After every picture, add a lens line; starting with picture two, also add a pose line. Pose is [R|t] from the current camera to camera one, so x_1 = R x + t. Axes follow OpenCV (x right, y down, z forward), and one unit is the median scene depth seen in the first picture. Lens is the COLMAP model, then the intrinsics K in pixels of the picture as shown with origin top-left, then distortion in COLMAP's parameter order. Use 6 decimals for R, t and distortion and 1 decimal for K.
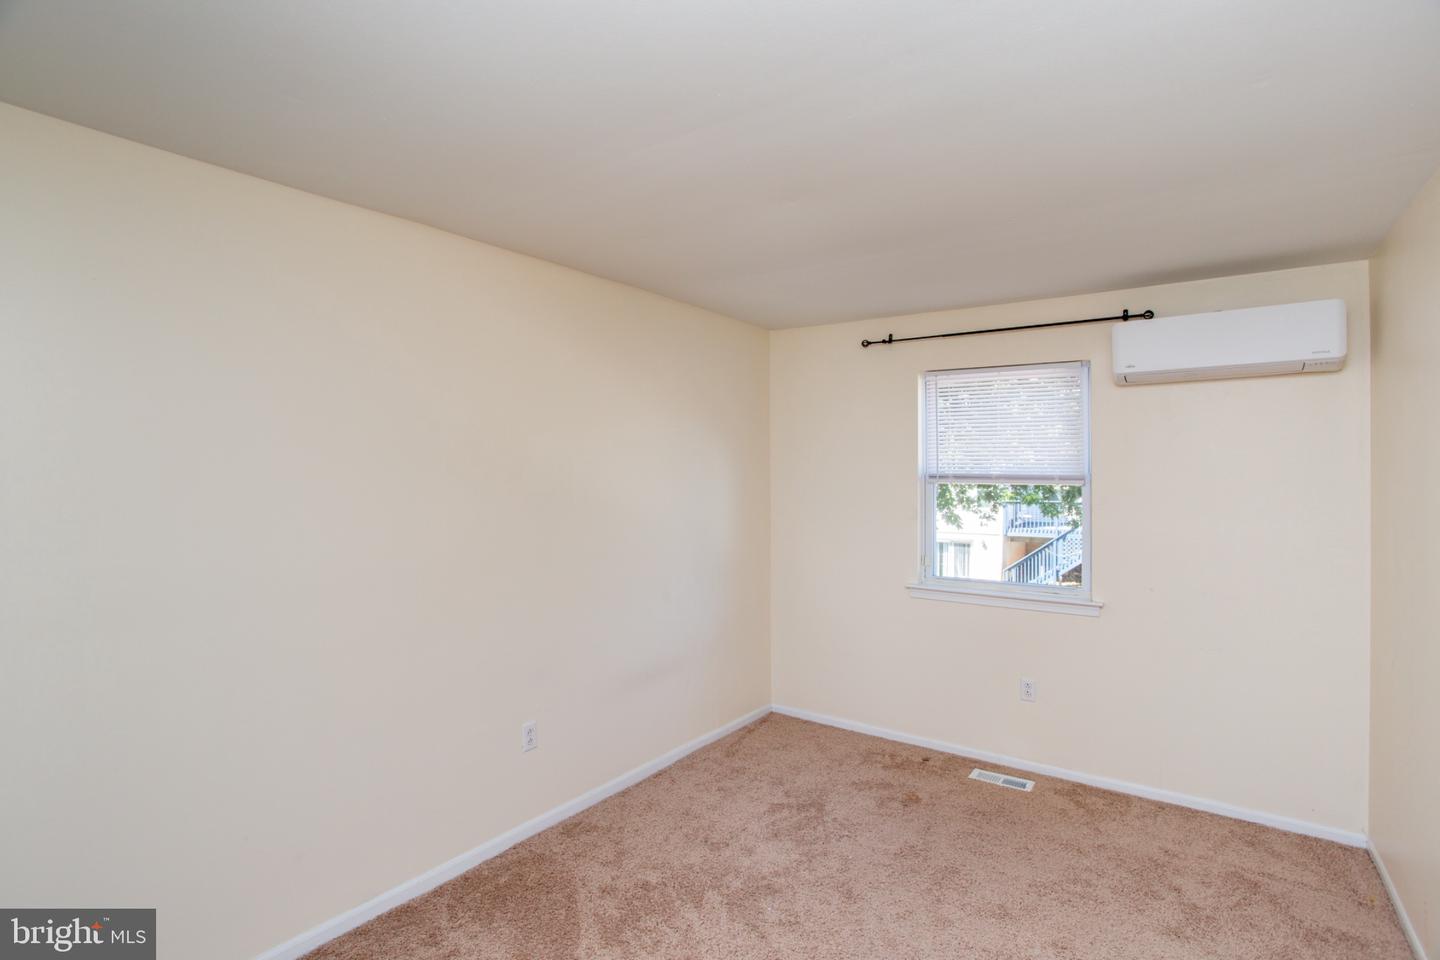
lens RADIAL K [[703.3, 0, 721.4], [0, 703.3, 473.1], [0, 0, 1]] dist [-0.051613, 0.023319]
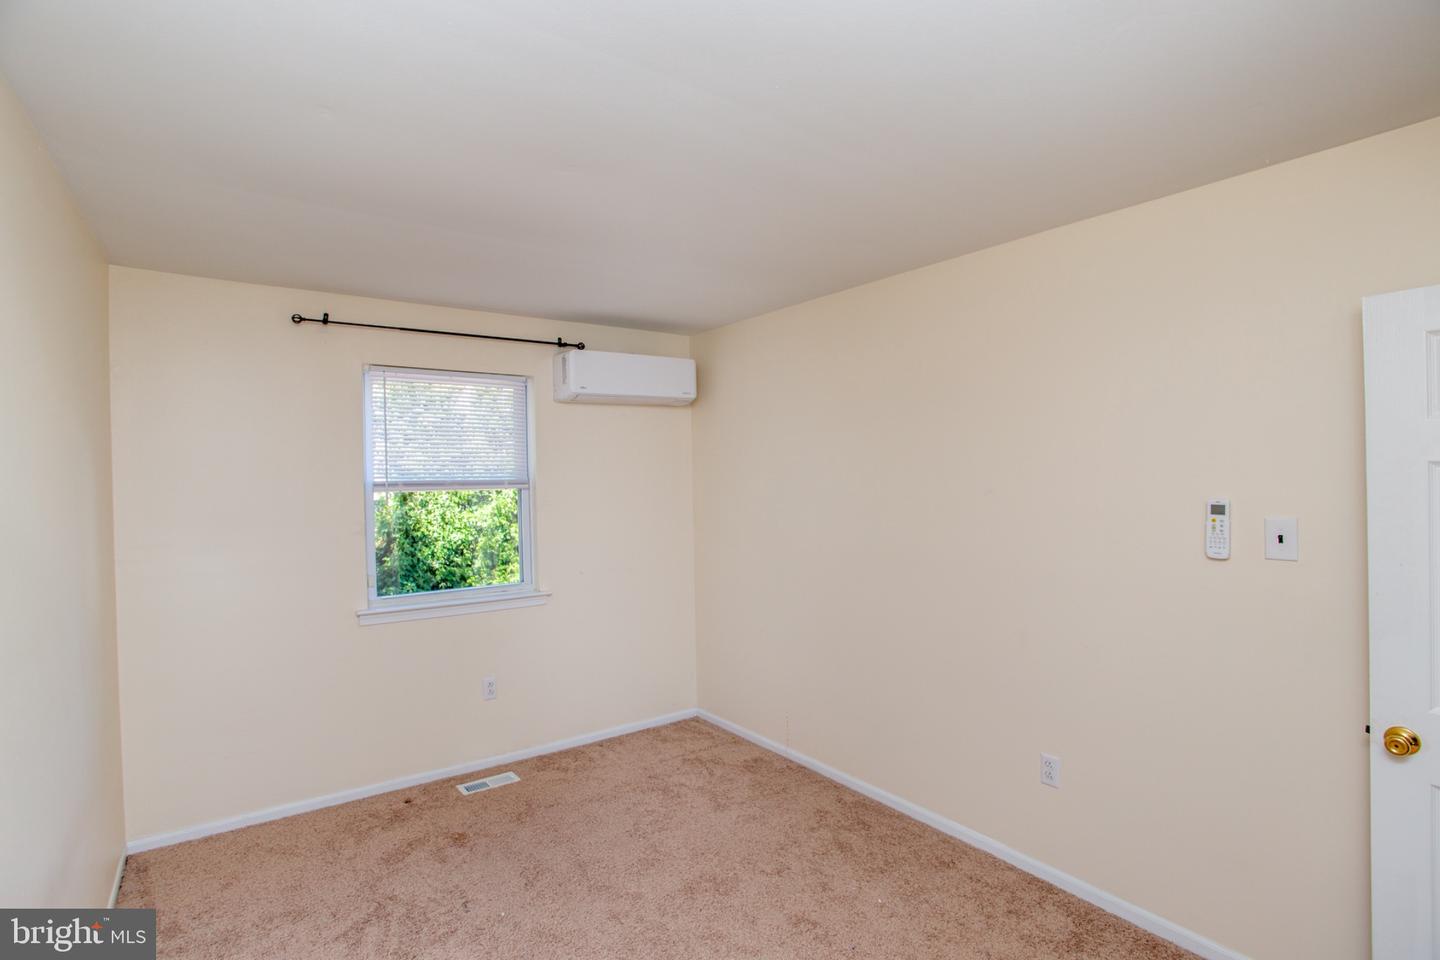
lens RADIAL K [[703.3, 0, 721.4], [0, 703.3, 473.1], [0, 0, 1]] dist [-0.051613, 0.023319]
pose [[0.321619, -0.011407, 0.946801, -0.450223], [0.016209, 0.999847, 0.006540, -0.010234], [-0.946730, 0.013243, 0.321755, 0.356244]]
